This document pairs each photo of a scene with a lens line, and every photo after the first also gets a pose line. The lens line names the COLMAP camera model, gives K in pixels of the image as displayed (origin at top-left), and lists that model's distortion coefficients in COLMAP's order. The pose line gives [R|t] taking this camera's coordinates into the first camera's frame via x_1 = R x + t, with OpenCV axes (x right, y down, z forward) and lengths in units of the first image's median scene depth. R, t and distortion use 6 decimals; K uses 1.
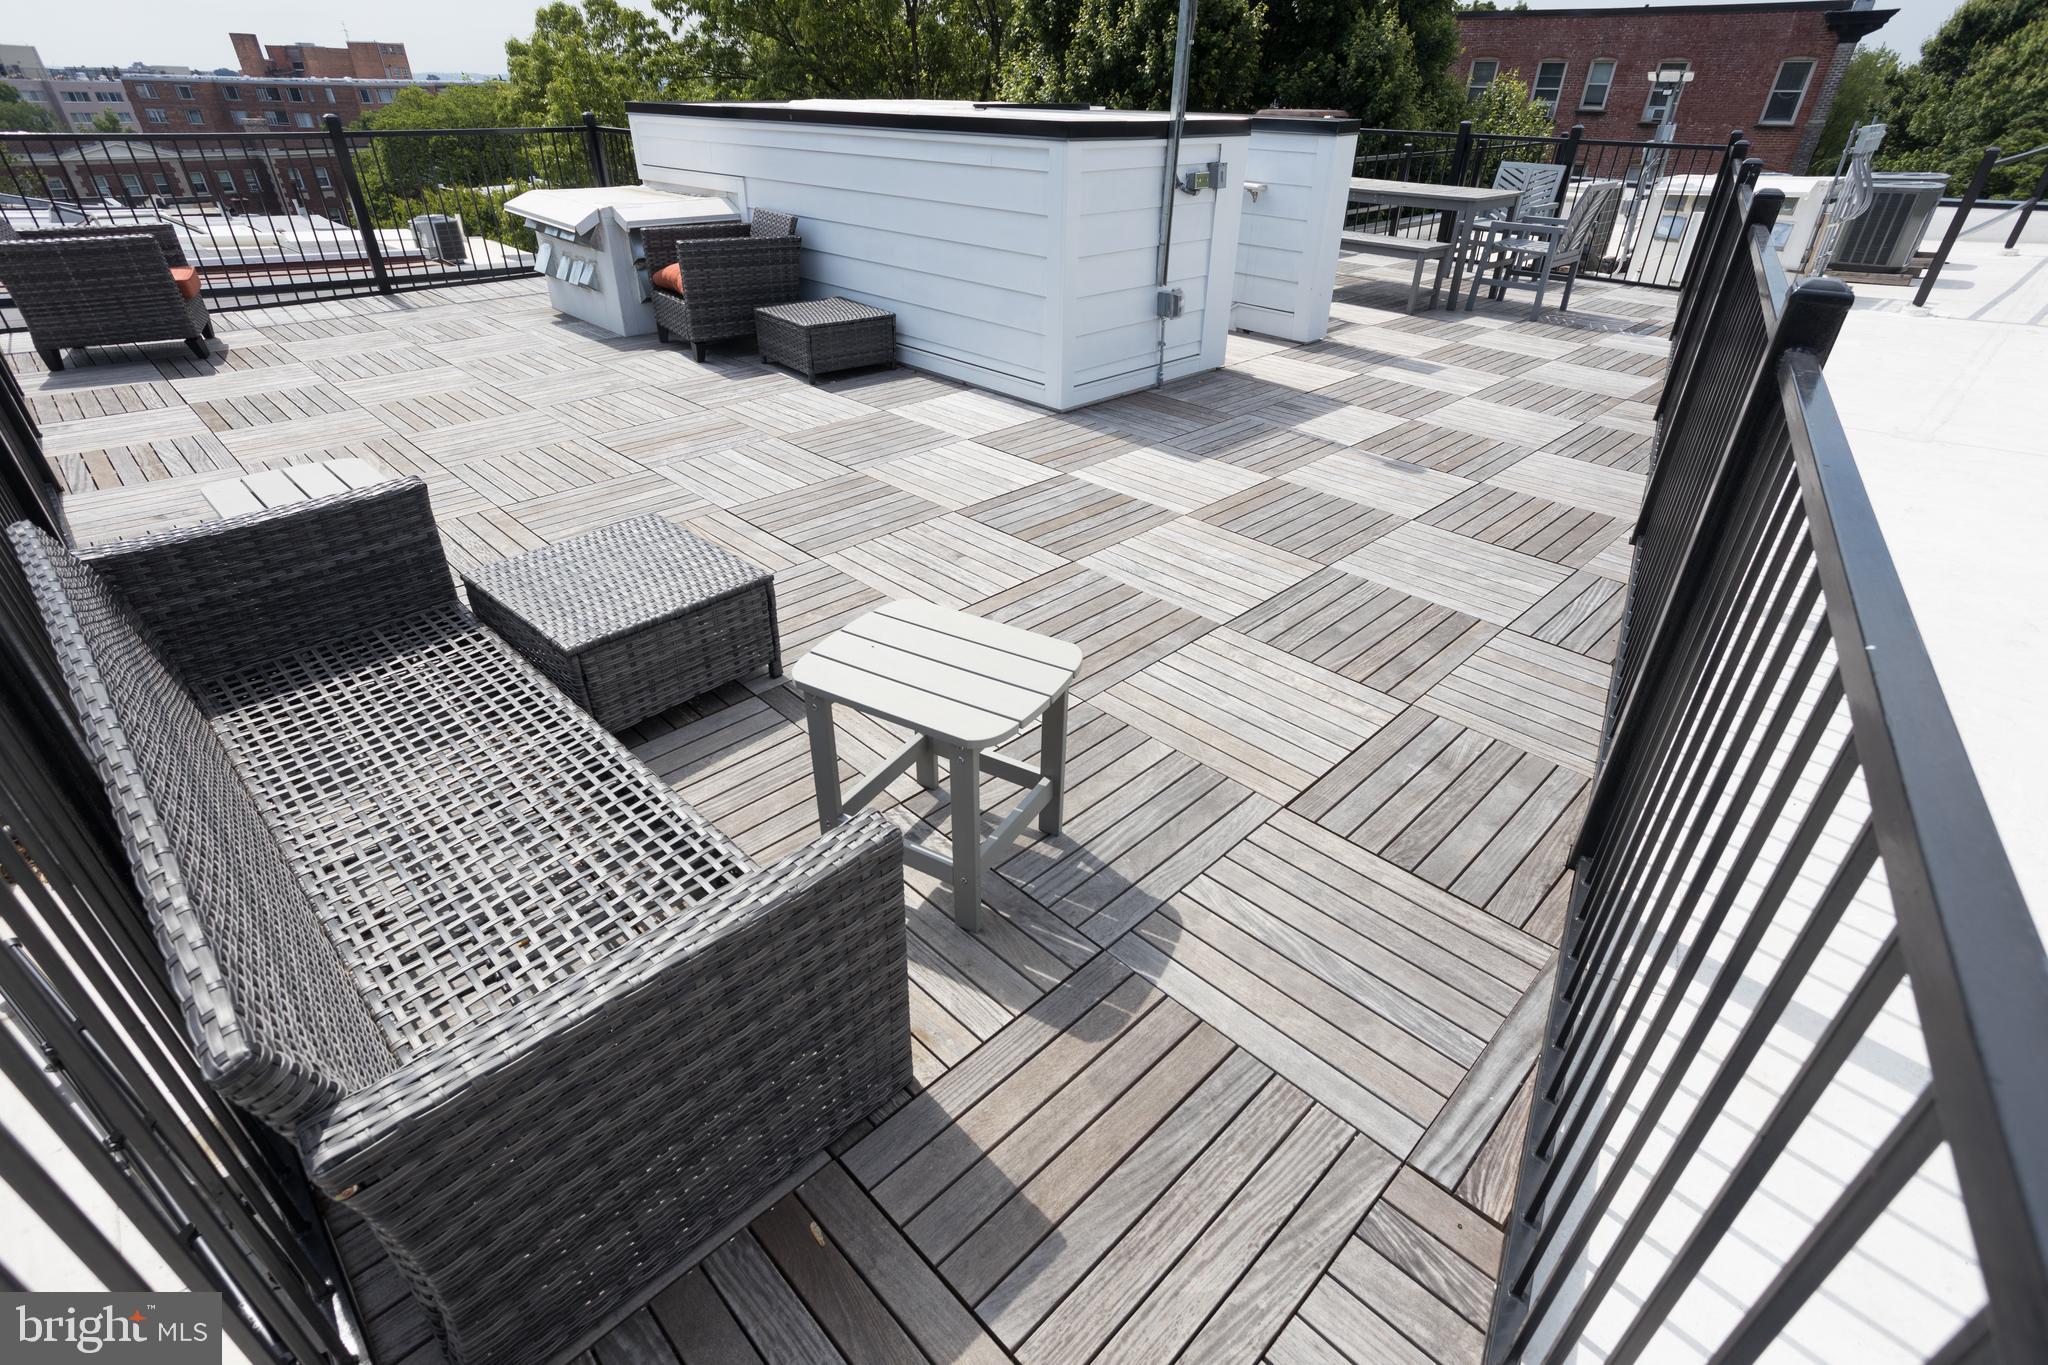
lens RADIAL K [[995.8, 0, 1031.8], [0, 995.8, 685.1], [0, 0, 1]] dist [-0.040870, 0.028362]
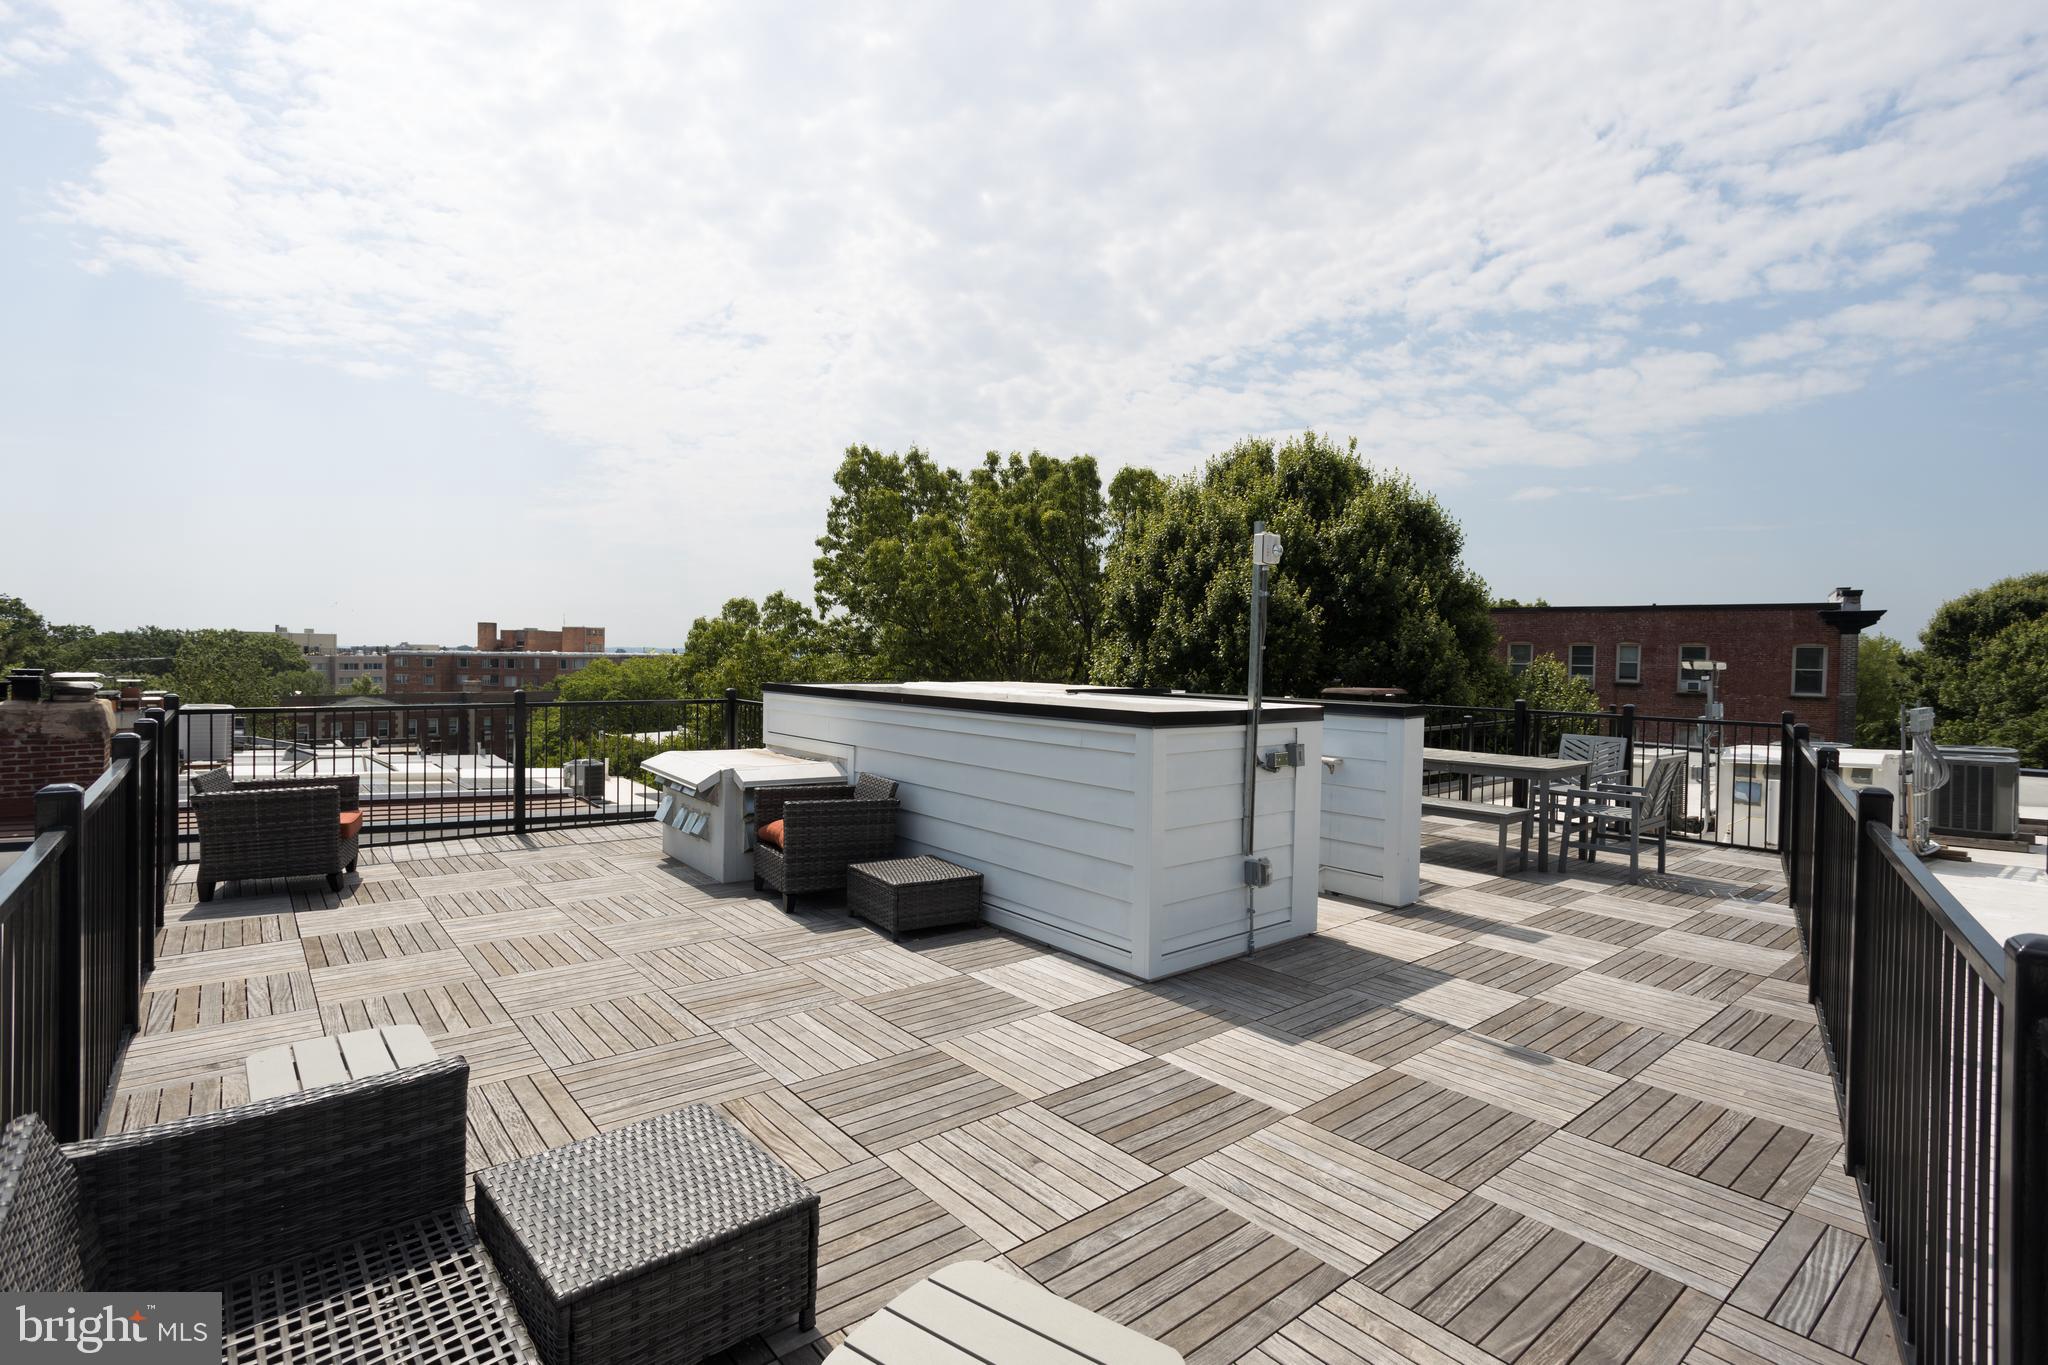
lens RADIAL K [[995.8, 0, 1031.3], [0, 995.8, 680.4], [0, 0, 1]] dist [-0.040870, 0.028362]
pose [[0.996283, 0.006511, -0.085896, -0.002541], [-0.048736, 0.864809, -0.499731, -0.035853], [0.071030, 0.502059, 0.861911, 0.021142]]
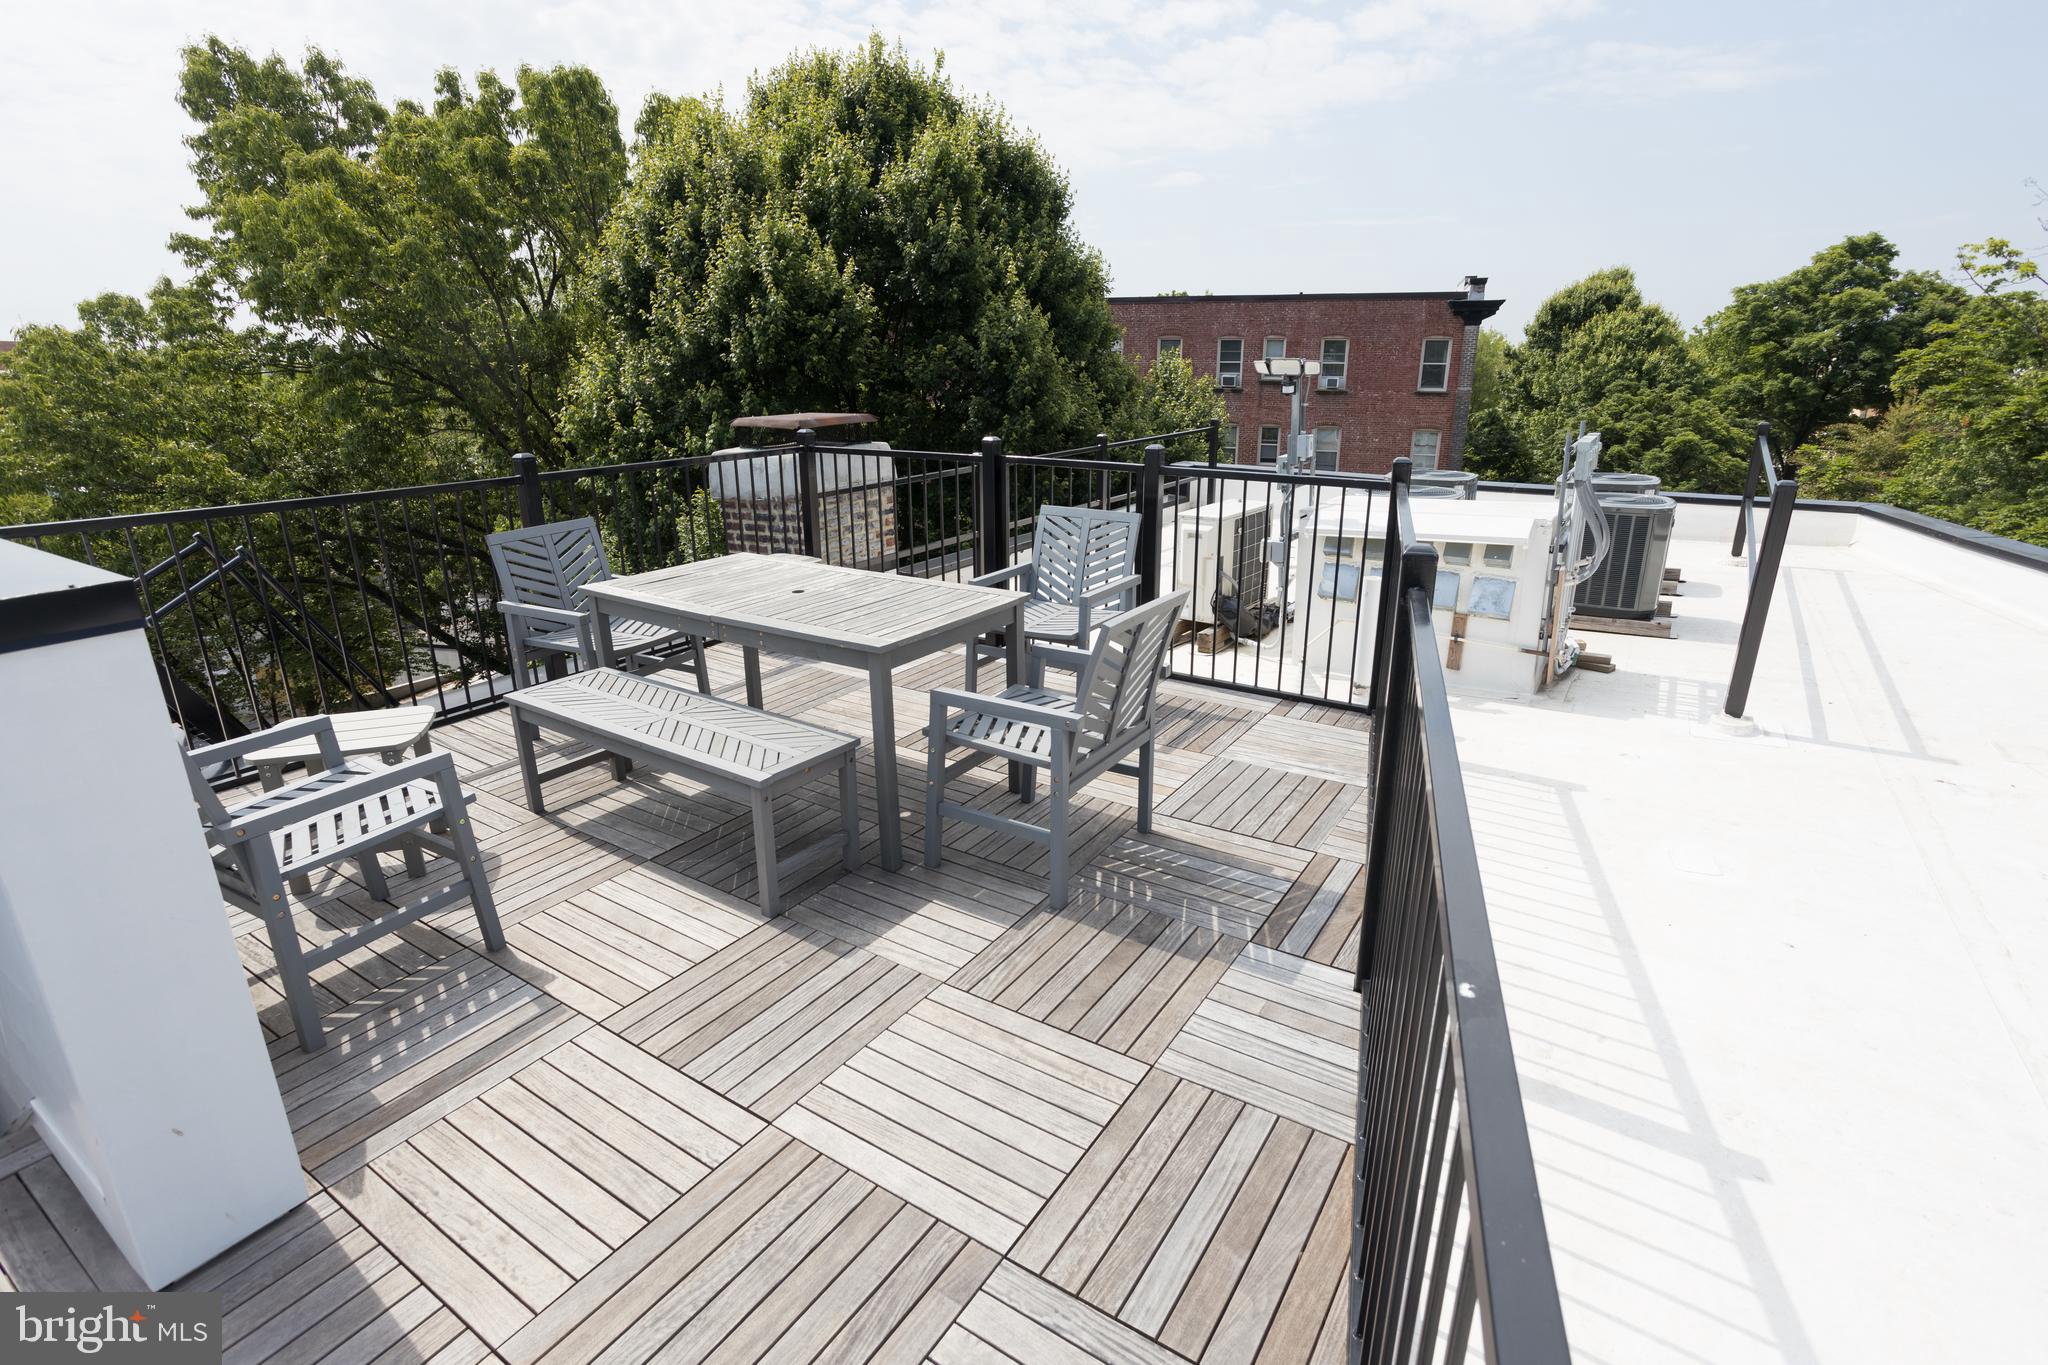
lens RADIAL K [[995.8, 0, 1022.1], [0, 995.8, 687.2], [0, 0, 1]] dist [-0.040870, 0.028362]
pose [[0.978458, -0.077786, 0.191230, 0.520618], [0.119348, 0.968955, -0.216525, -0.458739], [-0.168450, 0.234684, 0.957365, 0.707453]]
